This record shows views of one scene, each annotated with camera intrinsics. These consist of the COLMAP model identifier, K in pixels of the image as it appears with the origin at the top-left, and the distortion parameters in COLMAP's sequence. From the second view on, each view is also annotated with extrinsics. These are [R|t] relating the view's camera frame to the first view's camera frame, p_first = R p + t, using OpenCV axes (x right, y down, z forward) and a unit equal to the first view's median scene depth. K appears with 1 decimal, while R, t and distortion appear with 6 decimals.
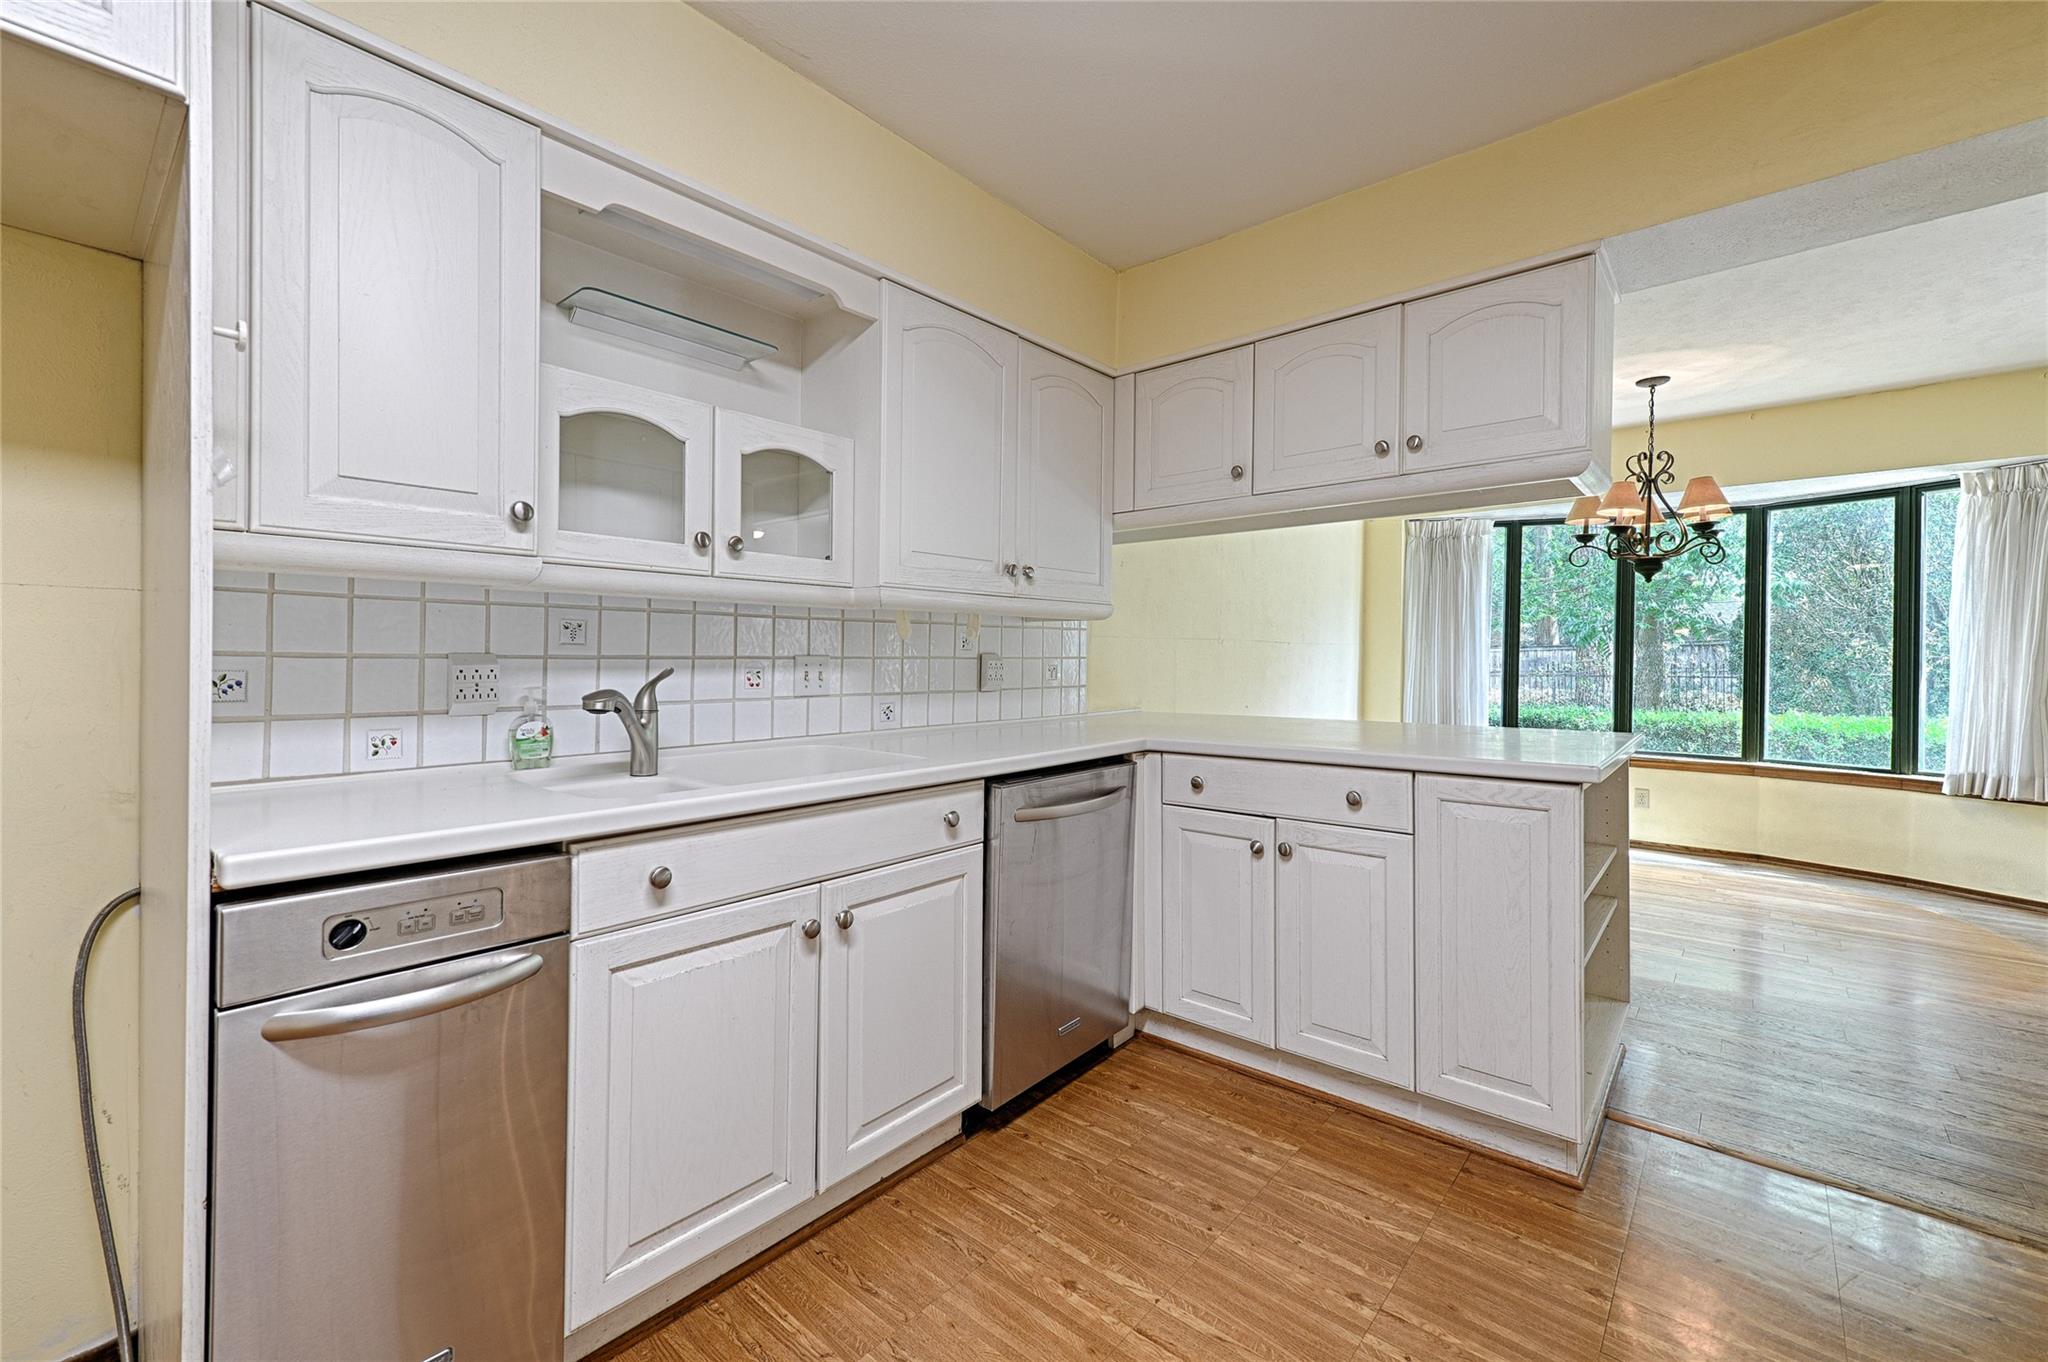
lens RADIAL K [[845.6, 0, 1018.9], [0, 845.6, 656.8], [0, 0, 1]] dist [0.005241, -0.000155]
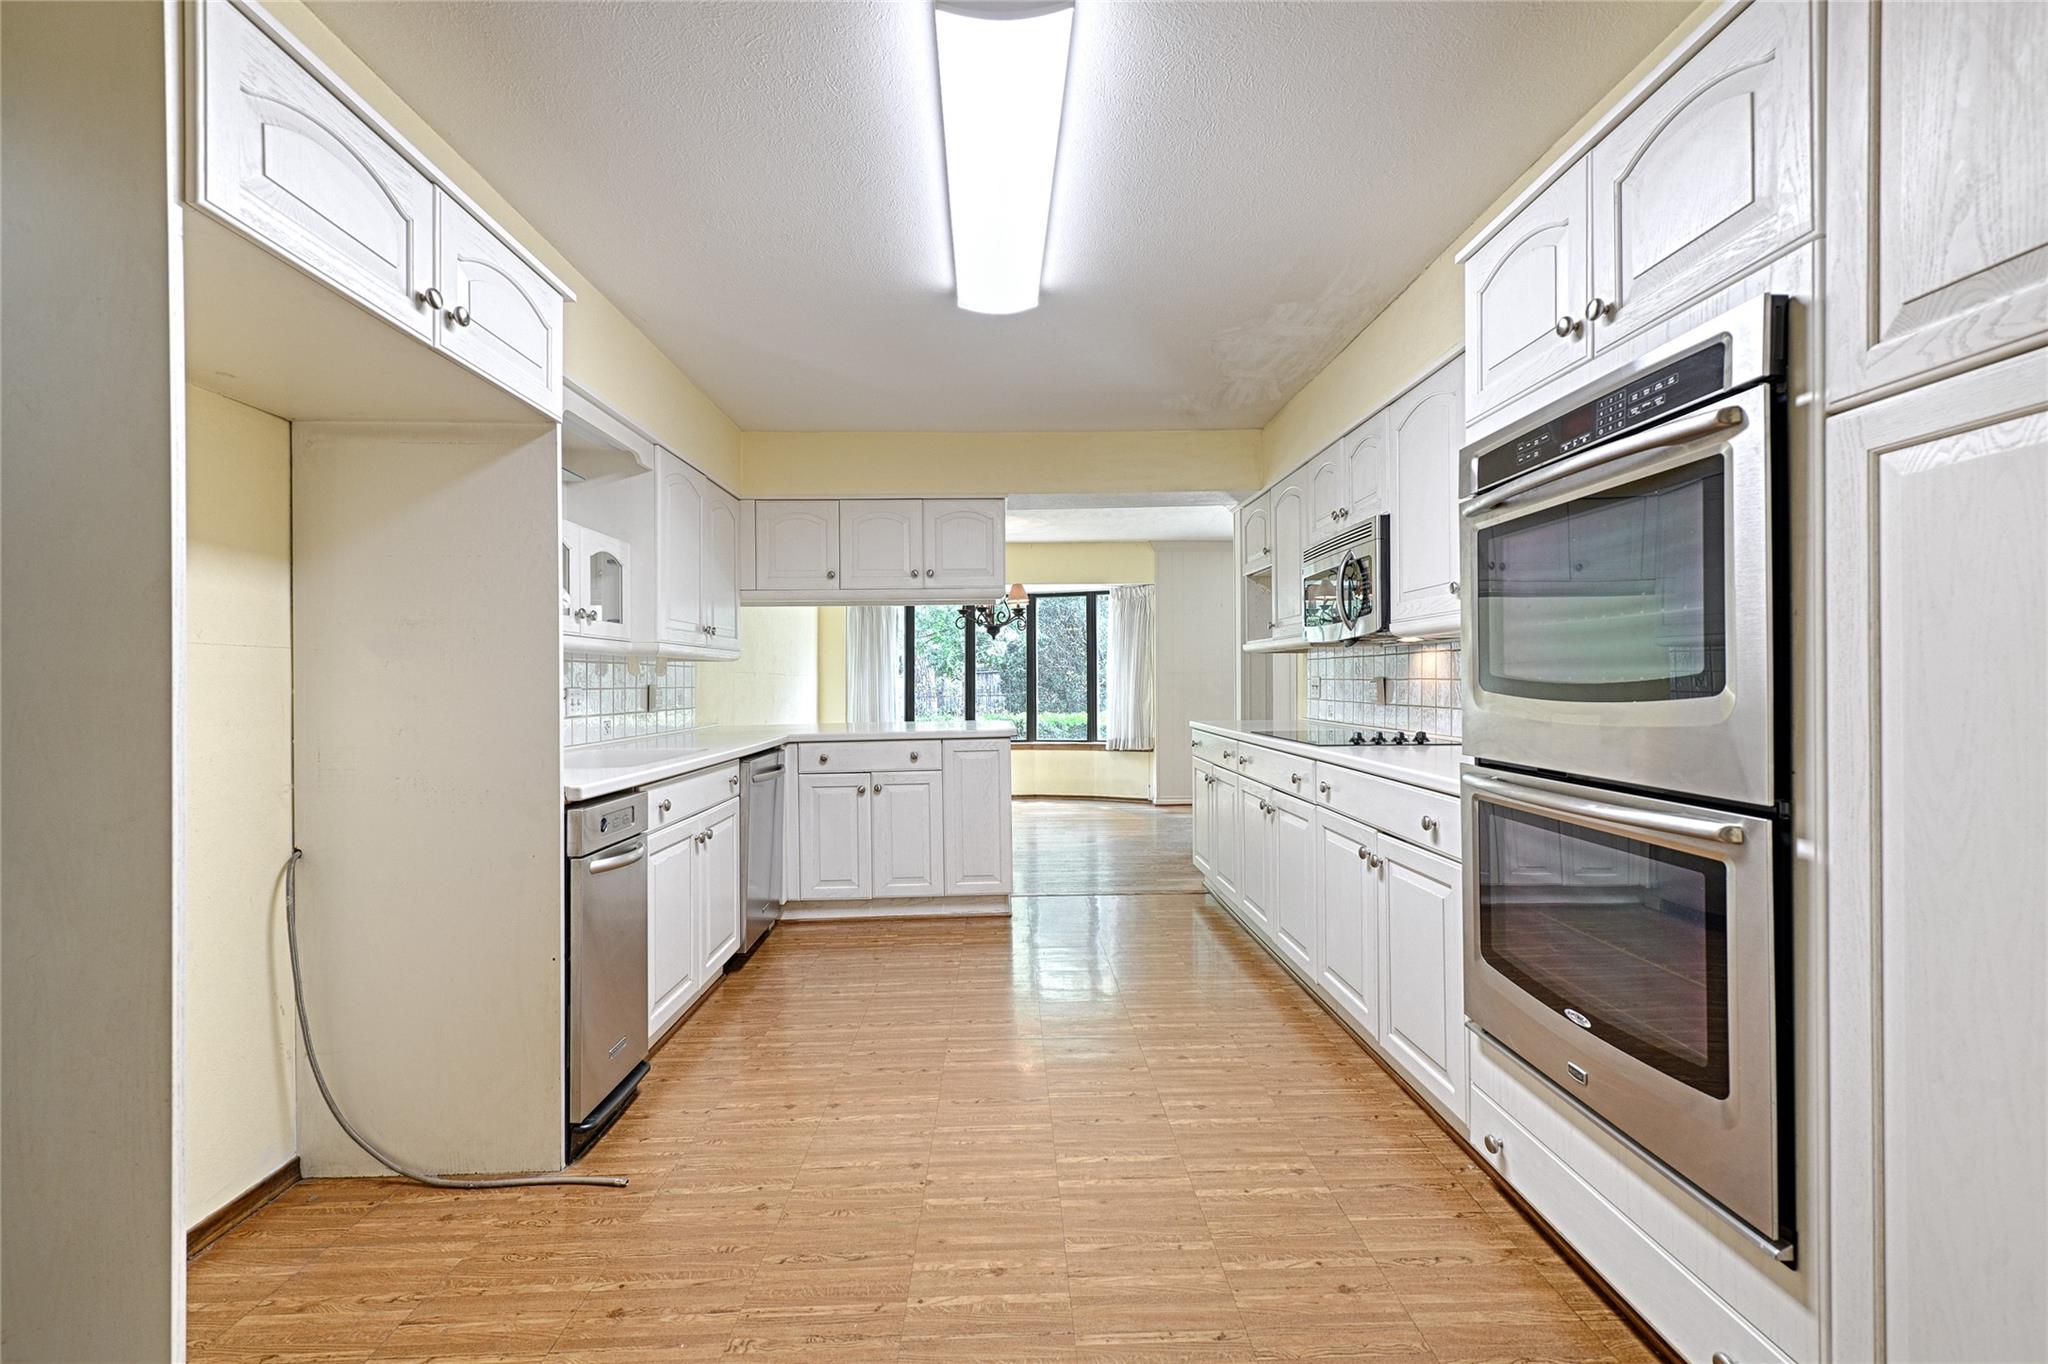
lens RADIAL K [[832.4, 0, 1024.9], [0, 832.4, 688.9], [0, 0, 1]] dist [0.001814, -0.000118]
pose [[0.736552, -0.016790, 0.676173, -0.477941], [0.014669, 0.999853, 0.008848, -0.000488], [-0.676222, 0.003402, 0.736690, -0.396185]]
